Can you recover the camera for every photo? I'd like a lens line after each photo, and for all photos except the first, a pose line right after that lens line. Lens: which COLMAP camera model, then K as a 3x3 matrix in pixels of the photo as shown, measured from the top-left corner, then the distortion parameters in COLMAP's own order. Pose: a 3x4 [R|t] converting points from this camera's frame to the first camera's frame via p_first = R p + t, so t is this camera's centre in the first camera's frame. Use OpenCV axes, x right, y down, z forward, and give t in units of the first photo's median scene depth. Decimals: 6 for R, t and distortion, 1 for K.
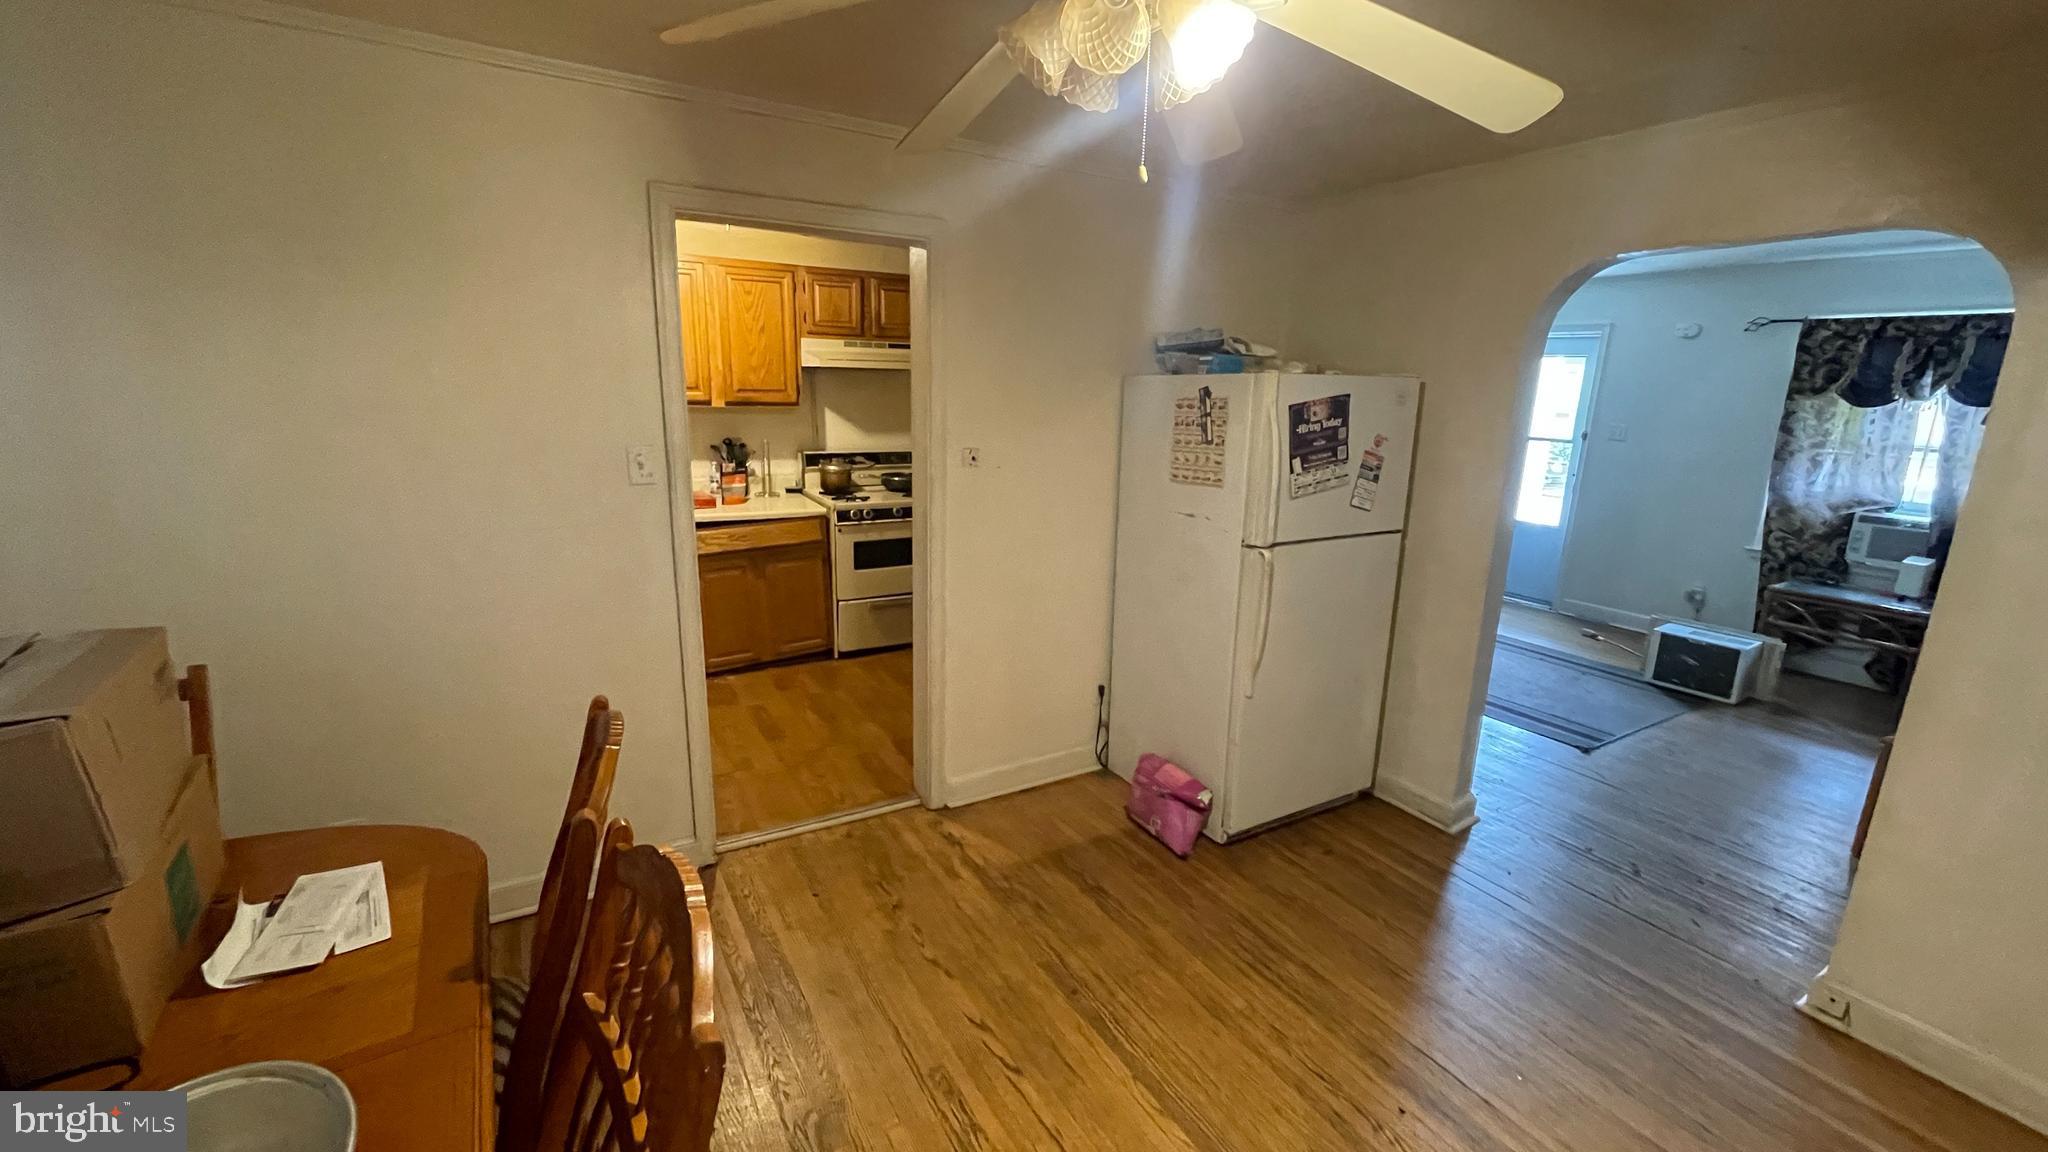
lens RADIAL K [[825.9, 0, 1019.4], [0, 825.9, 577.0], [0, 0, 1]] dist [-0.004658, 0.002429]
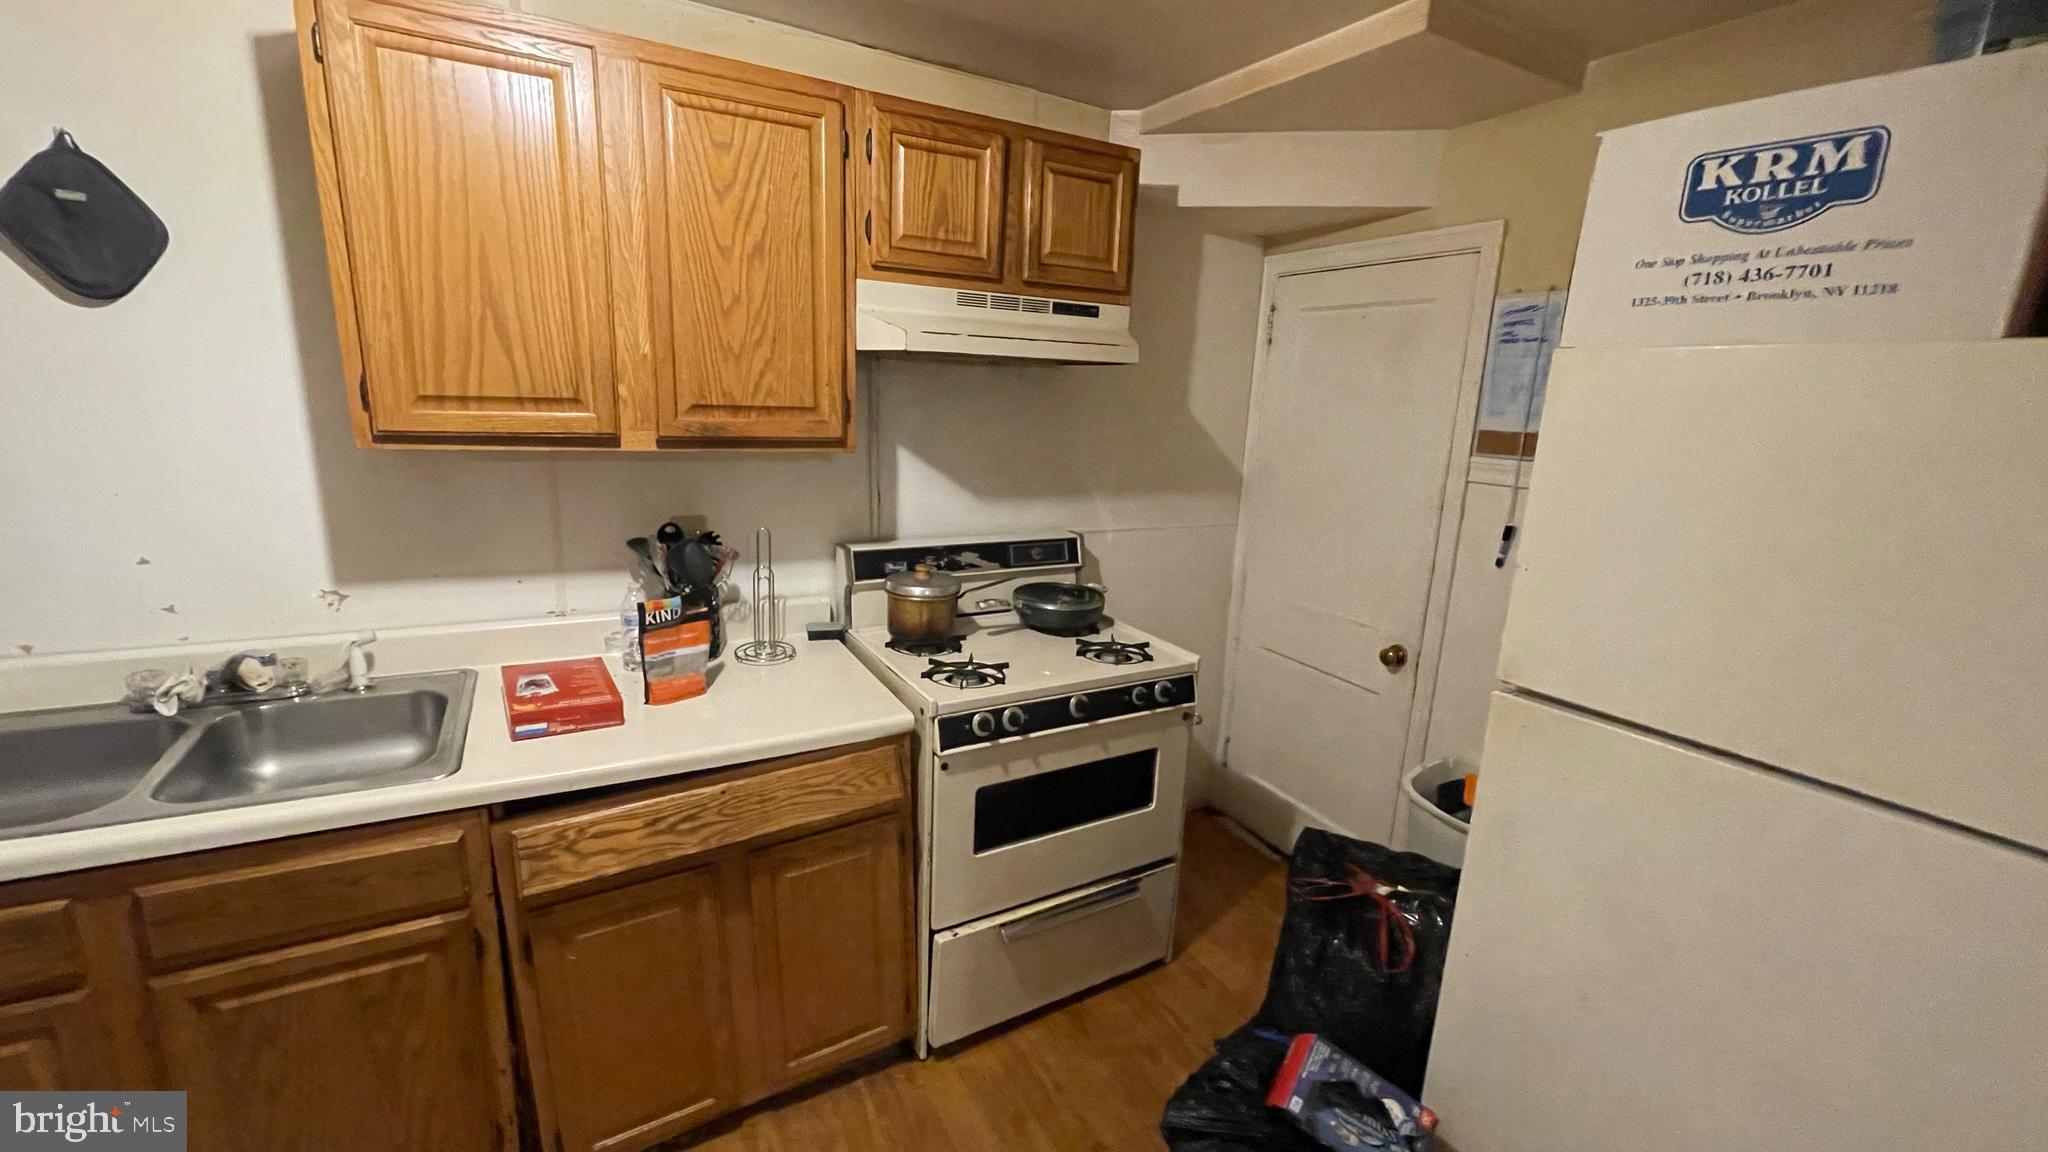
lens RADIAL K [[825.9, 0, 1015.4], [0, 825.9, 571.6], [0, 0, 1]] dist [-0.004658, 0.002429]
pose [[0.999703, 0.017543, -0.016940, -0.184817], [-0.017909, 0.999604, -0.021701, -0.145612], [0.016552, 0.021998, 0.999621, 0.626317]]
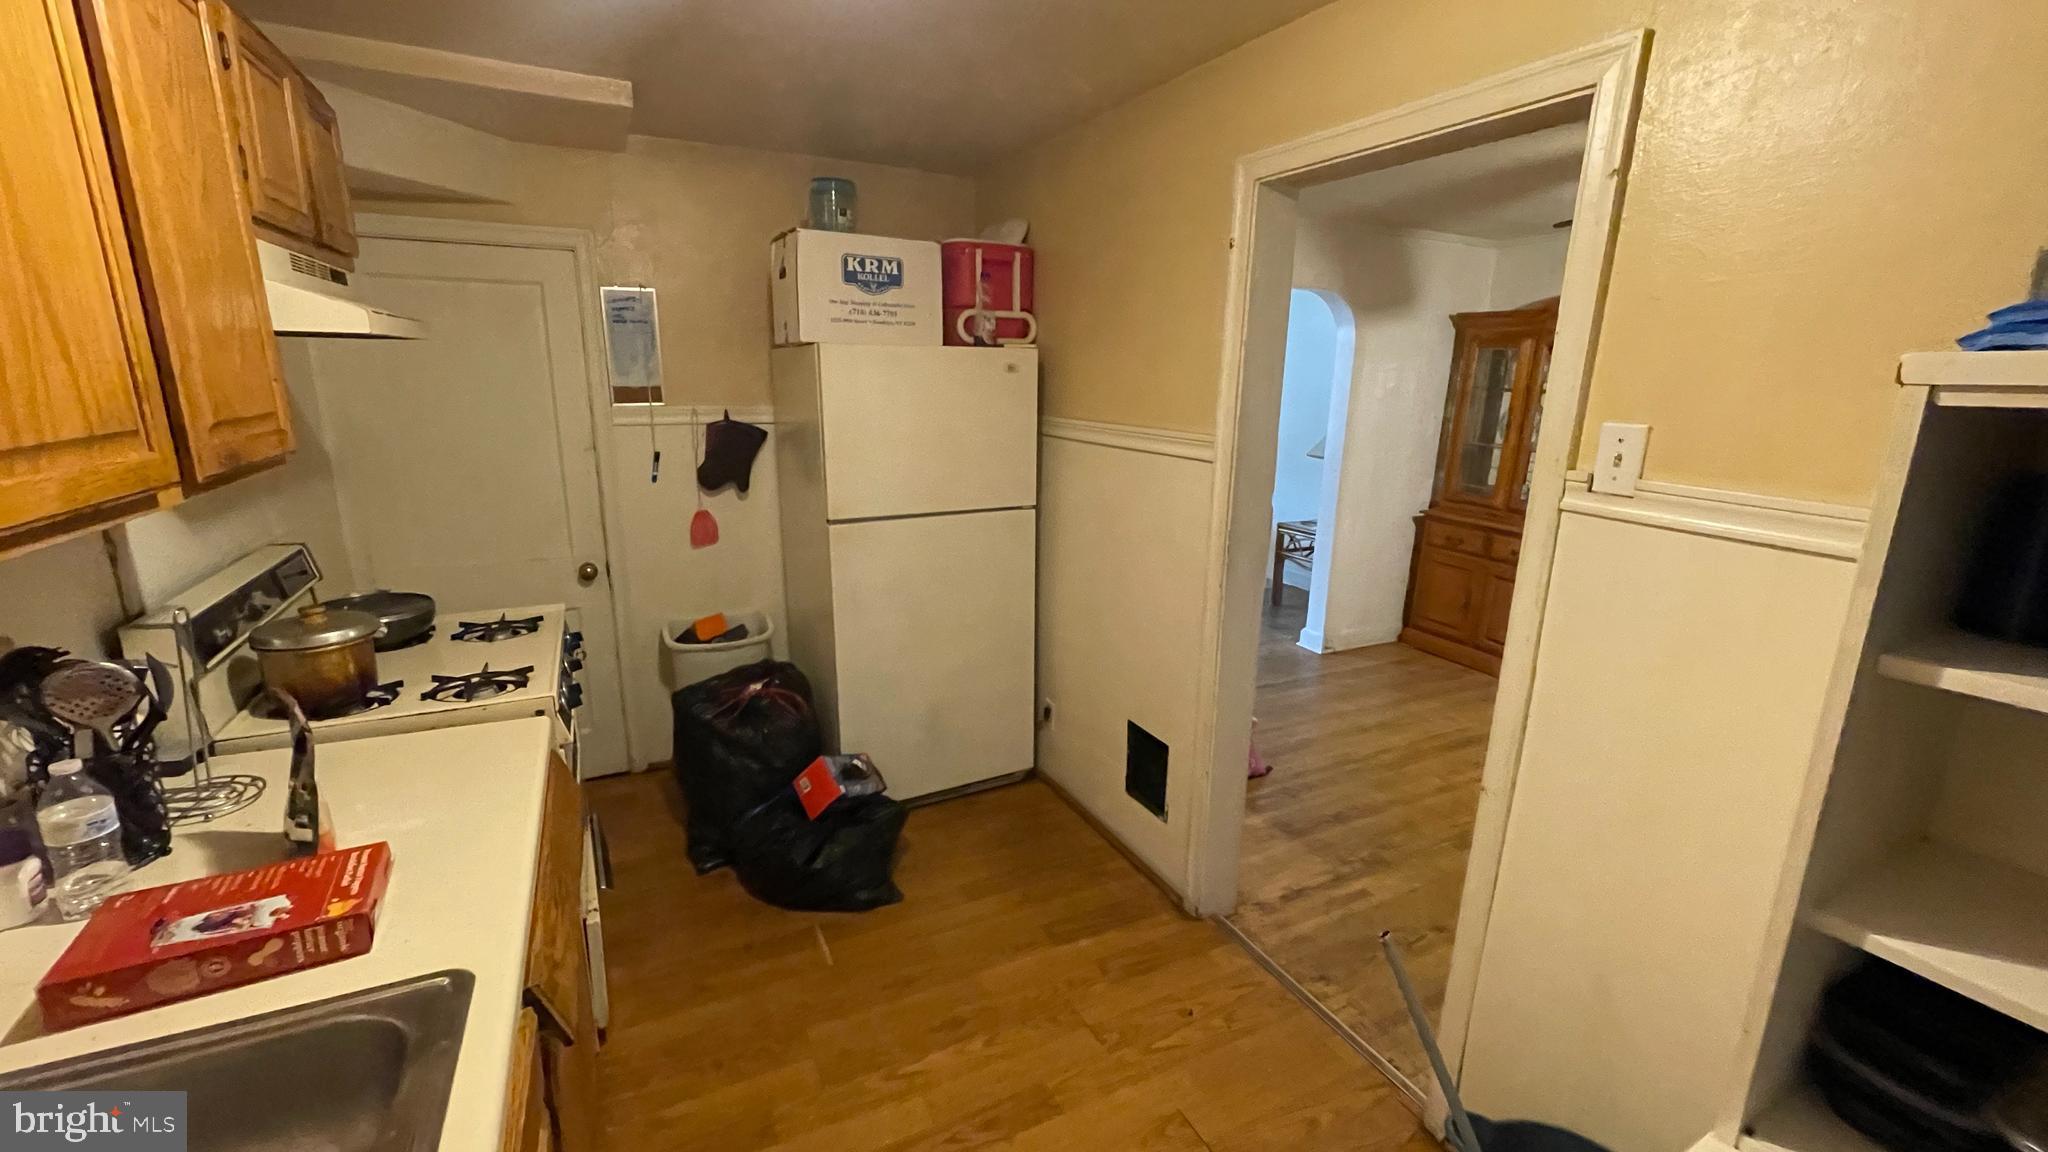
lens RADIAL K [[825.9, 0, 1028.6], [0, 825.9, 570.4], [0, 0, 1]] dist [-0.004658, 0.002429]
pose [[0.063001, -0.261326, 0.963192, -0.578293], [0.220632, 0.944877, 0.241926, -0.192295], [-0.973320, 0.197270, 0.117185, 0.745083]]
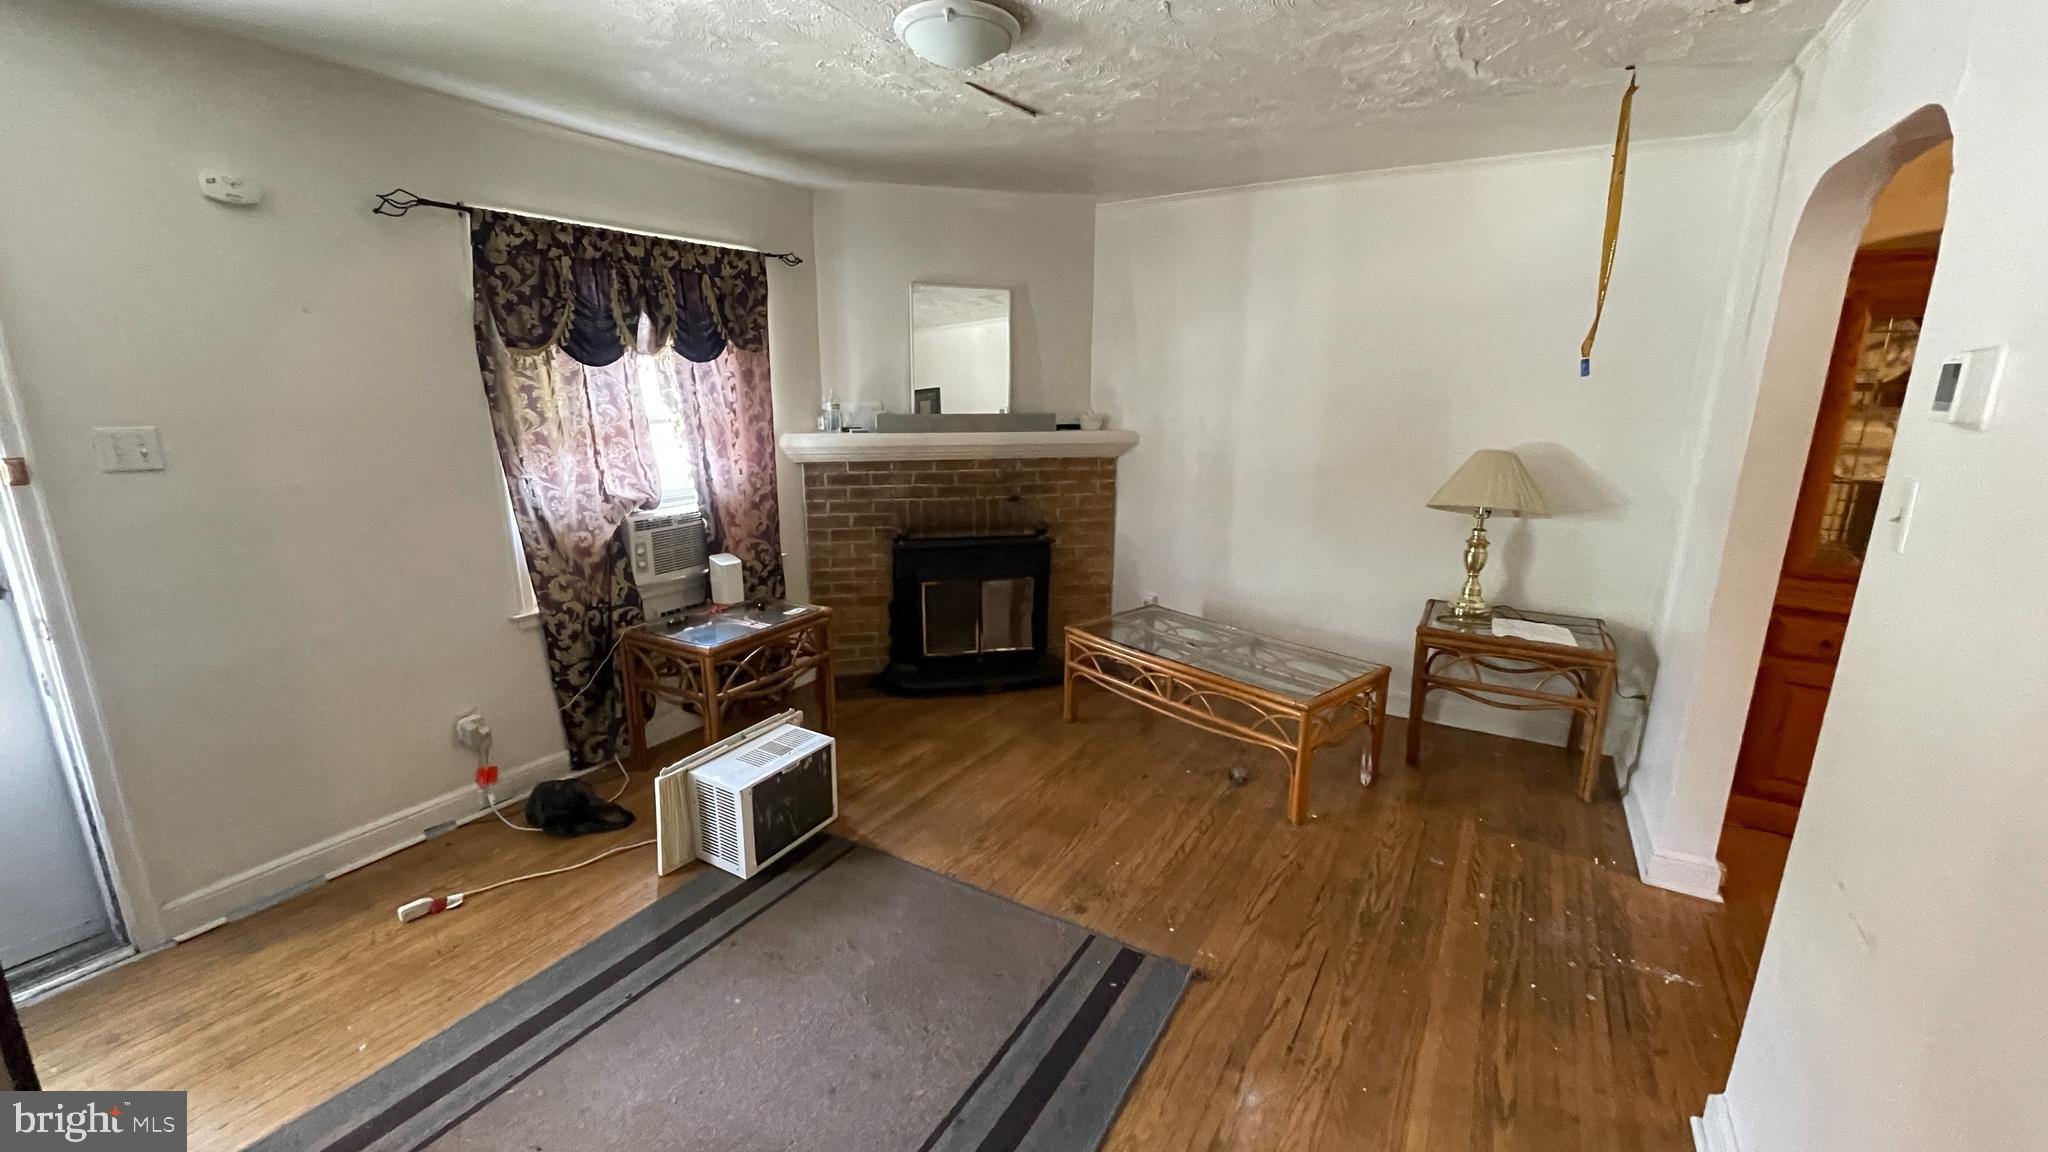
lens RADIAL K [[825.9, 0, 1022.9], [0, 825.9, 584.0], [0, 0, 1]] dist [-0.004658, 0.002429]
pose [[-0.471324, -0.245735, 0.847035, 0.276731], [0.190955, 0.909187, 0.370021, -0.240771], [-0.861040, 0.336145, -0.381597, 1.079703]]
